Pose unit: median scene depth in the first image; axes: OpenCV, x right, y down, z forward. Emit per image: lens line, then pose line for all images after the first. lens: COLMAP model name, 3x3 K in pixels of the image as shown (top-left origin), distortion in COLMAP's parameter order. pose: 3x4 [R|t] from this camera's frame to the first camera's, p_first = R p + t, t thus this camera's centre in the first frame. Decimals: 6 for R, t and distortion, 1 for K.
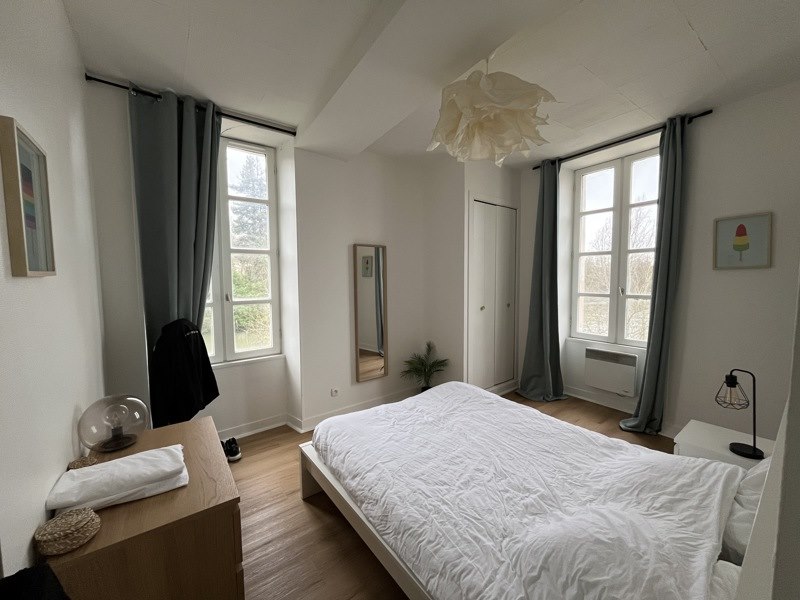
lens RADIAL K [[321.6, 0, 397.6], [0, 321.6, 299.1], [0, 0, 1]] dist [-0.015879, -0.000110]
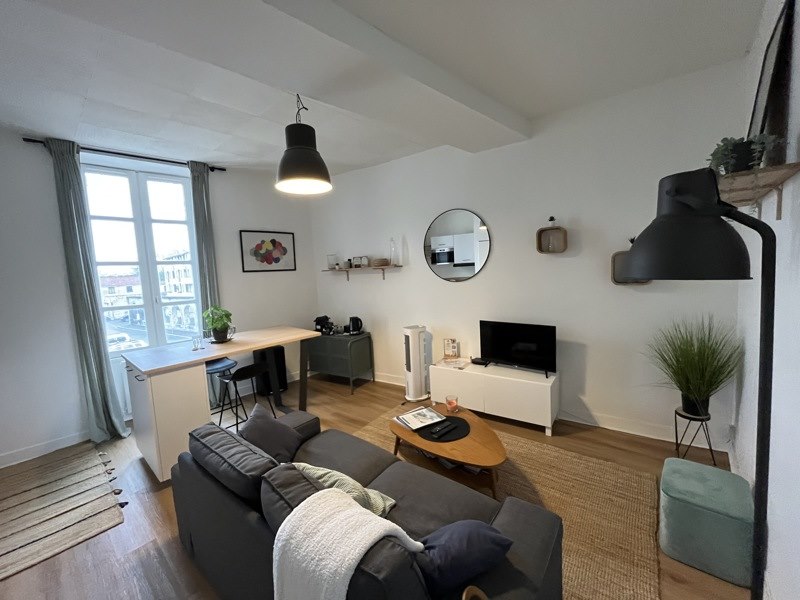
lens RADIAL K [[321.6, 0, 397.6], [0, 321.6, 299.1], [0, 0, 1]] dist [-0.015879, -0.000110]
pose [[-0.179464, -0.052487, 0.982363, -0.462722], [0.128413, 0.988782, 0.076289, -0.006940], [-0.975348, 0.139840, -0.170710, 0.397551]]
